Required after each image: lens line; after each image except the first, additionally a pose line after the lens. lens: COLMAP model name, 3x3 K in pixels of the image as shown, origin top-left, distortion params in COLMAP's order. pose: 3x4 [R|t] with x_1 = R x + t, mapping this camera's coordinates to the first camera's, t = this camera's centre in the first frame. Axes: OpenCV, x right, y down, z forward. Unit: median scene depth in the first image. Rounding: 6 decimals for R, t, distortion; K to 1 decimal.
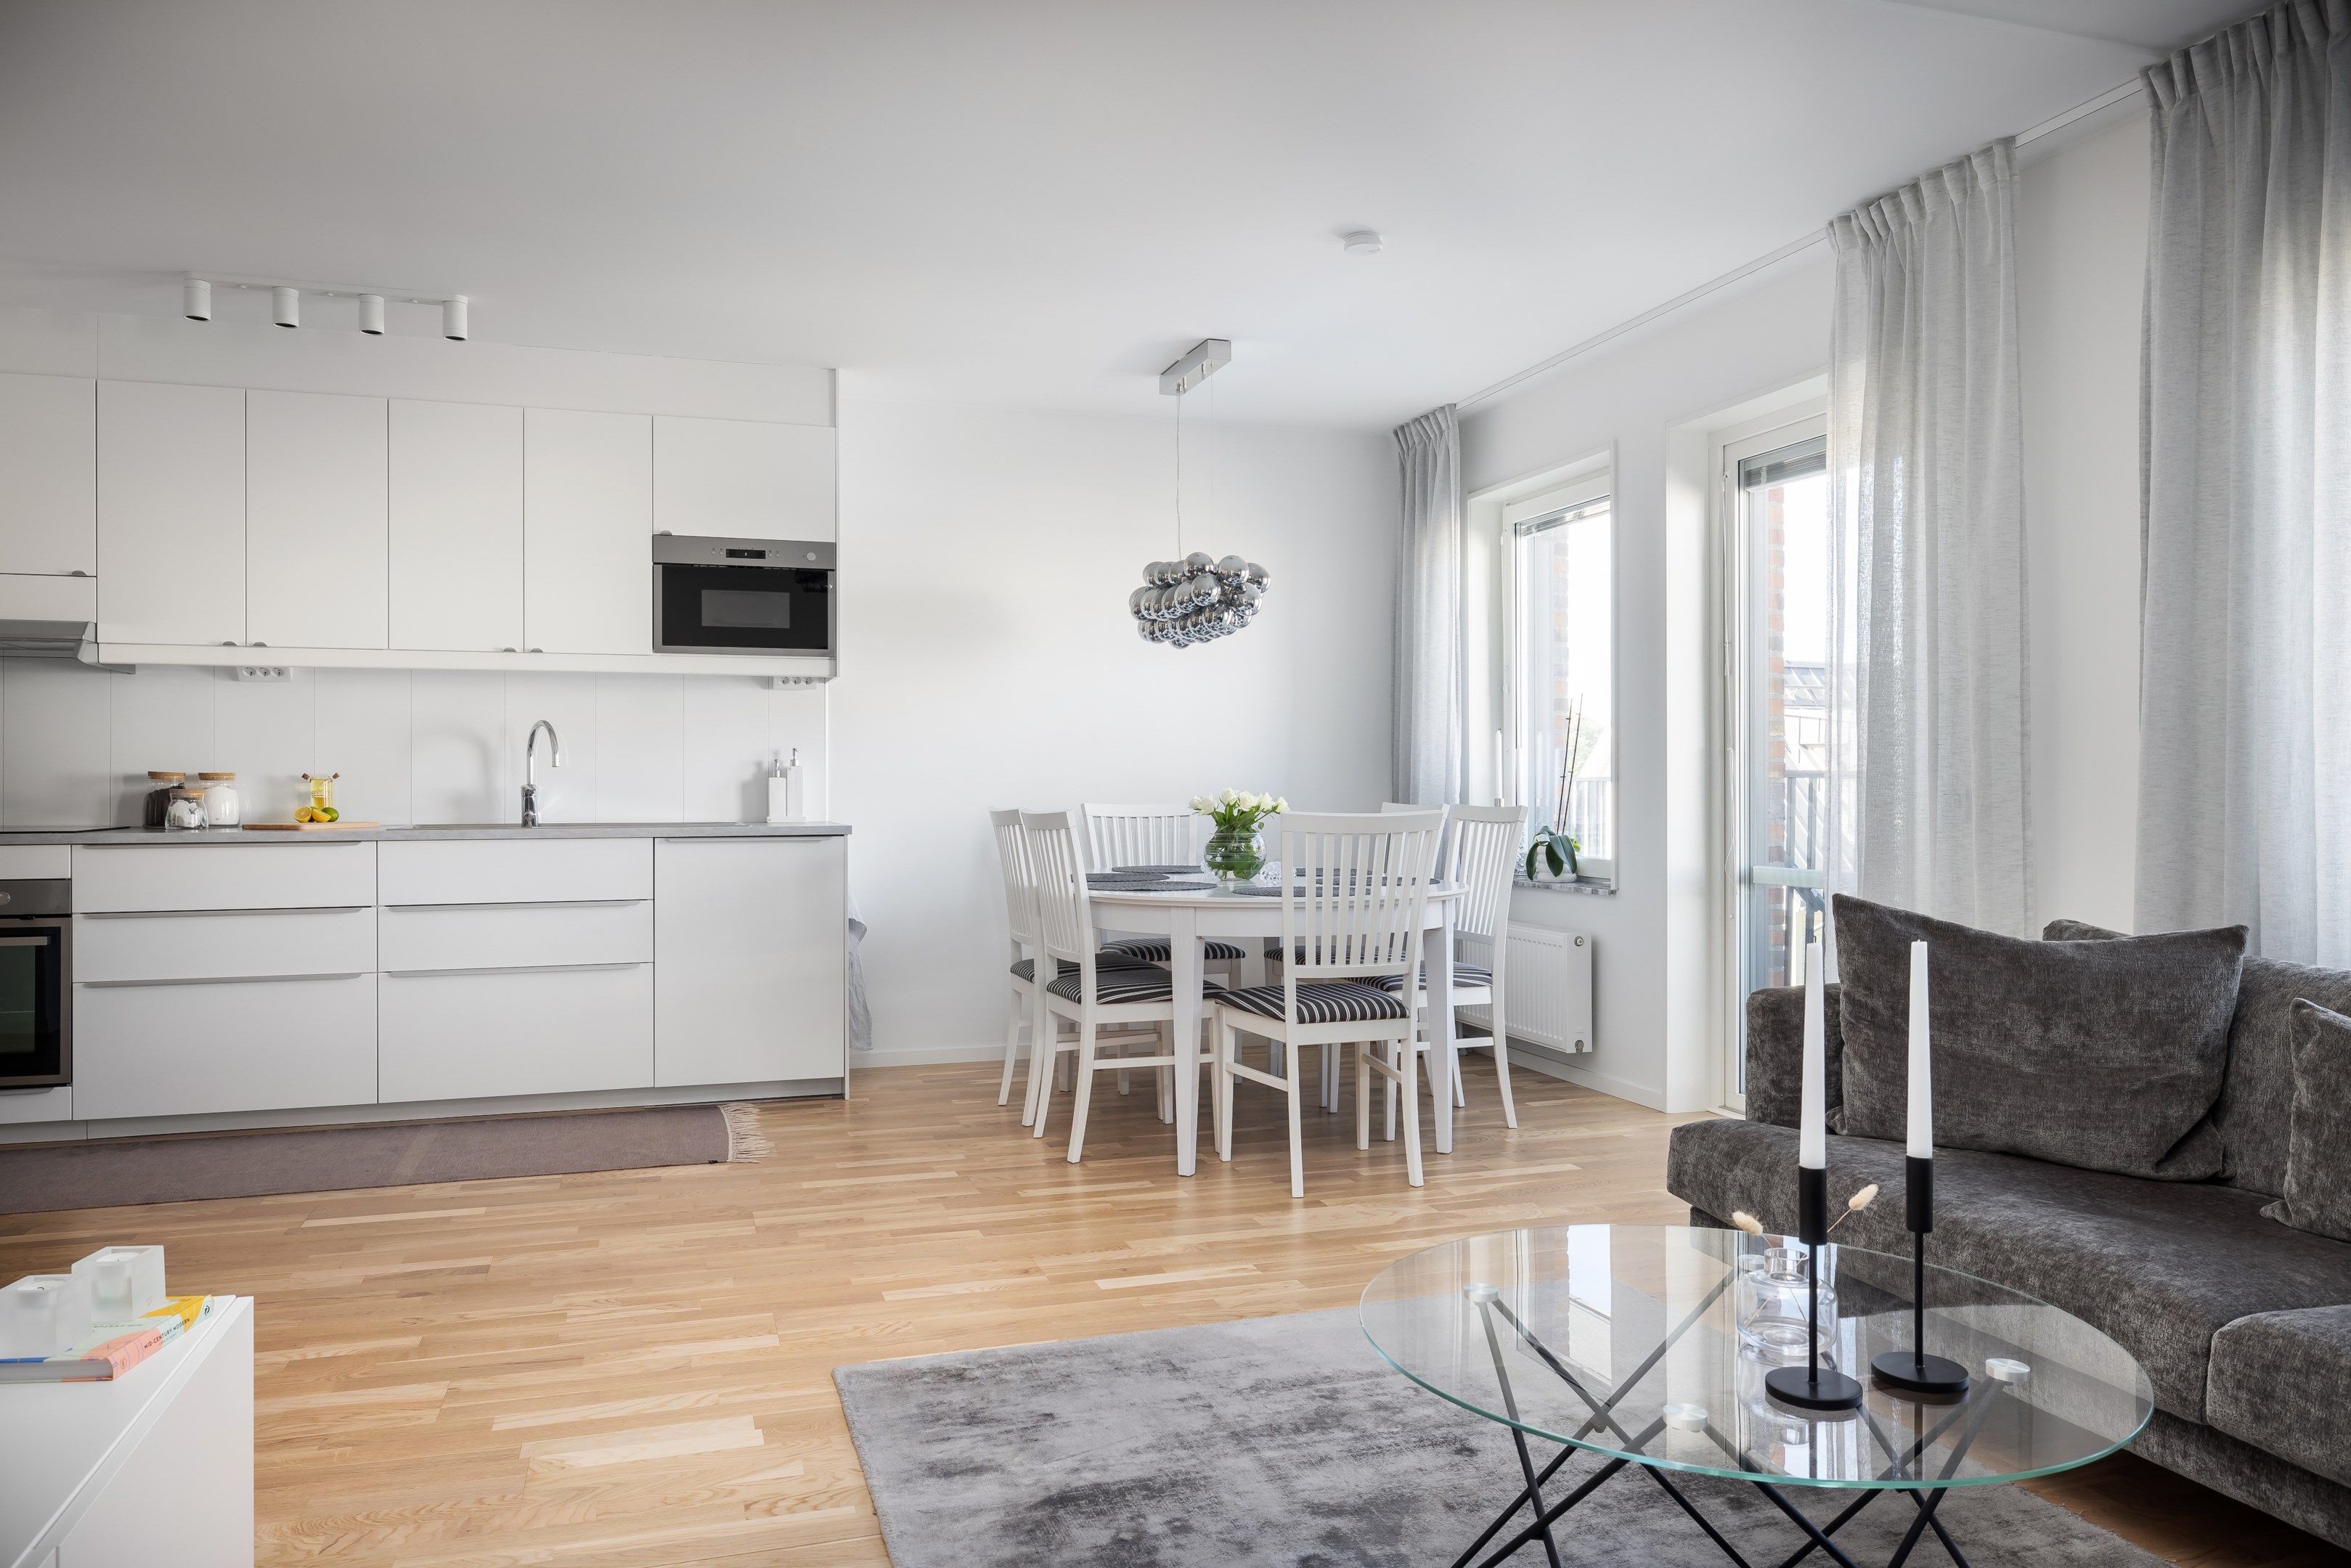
lens RADIAL K [[1606.7, 0, 1147.1], [0, 1606.7, 766.7], [0, 0, 1]] dist [-0.004428, 0.000735]
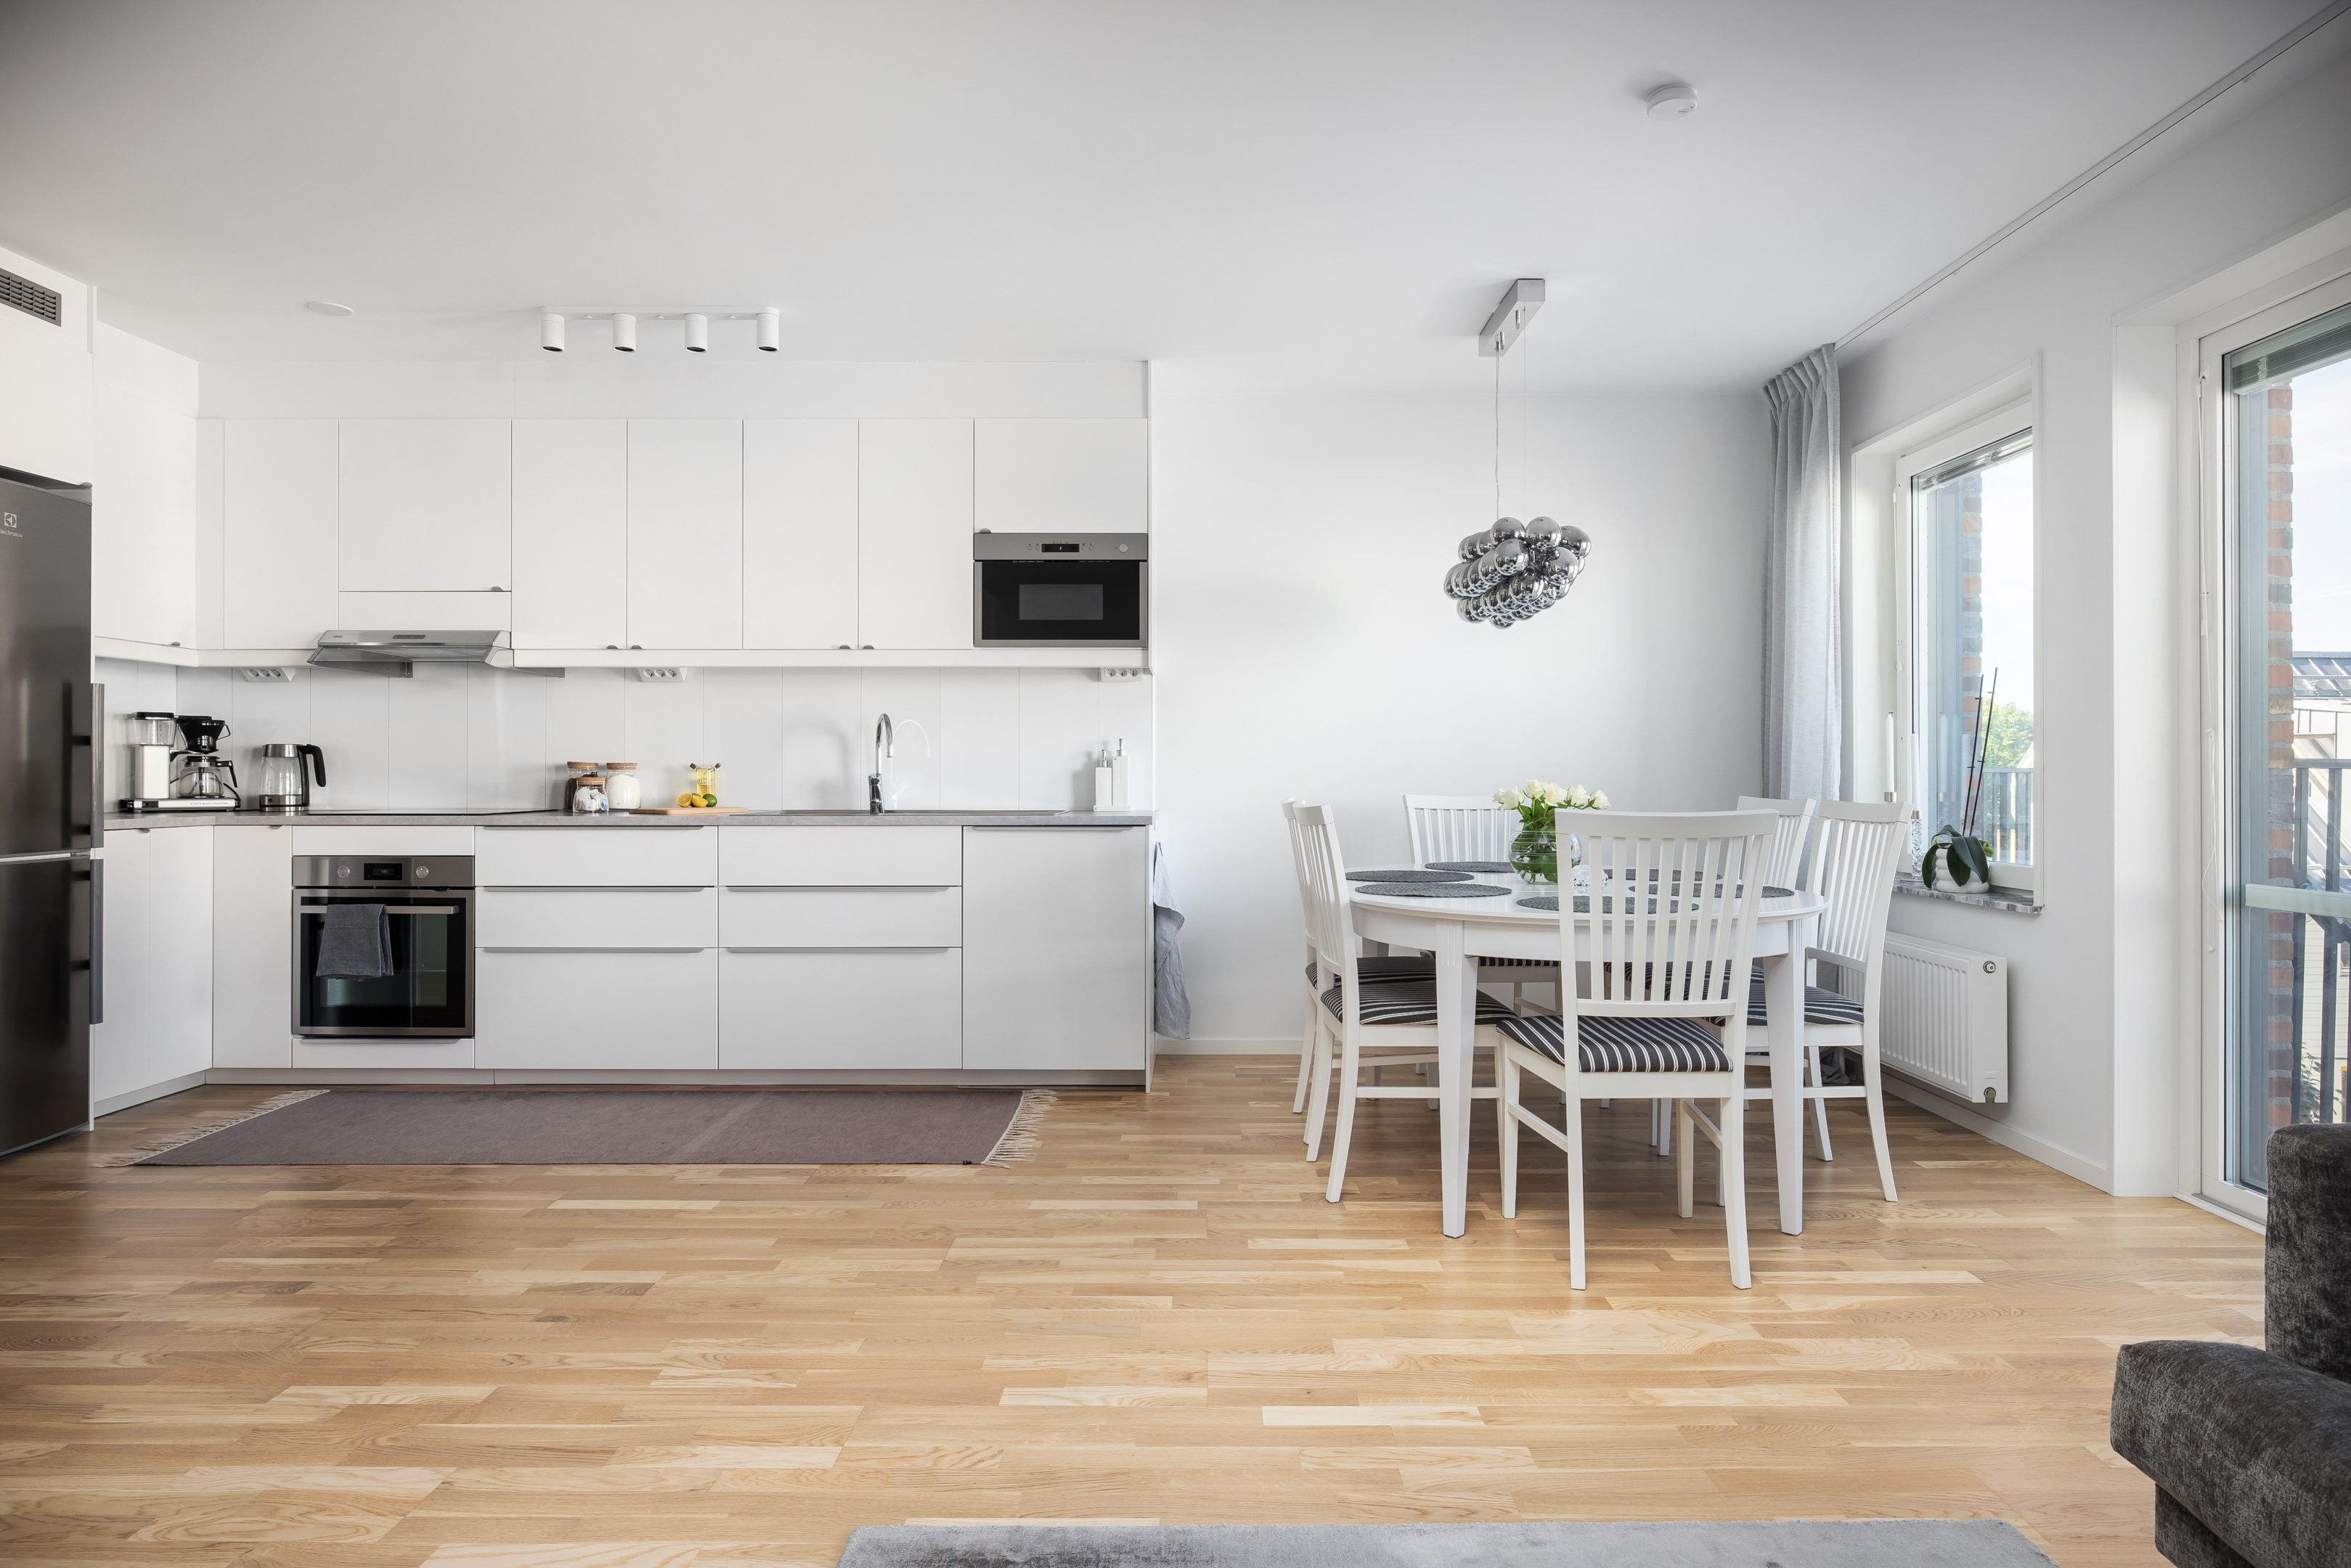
lens RADIAL K [[1299.9, 0, 1189.2], [0, 1299.9, 760.8], [0, 0, 1]] dist [-0.003004, -0.000381]
pose [[0.953095, -0.000907, -0.302671, 0.084061], [0.001175, 0.999999, 0.000704, 0.002290], [0.302671, -0.001026, 0.953095, 0.256279]]
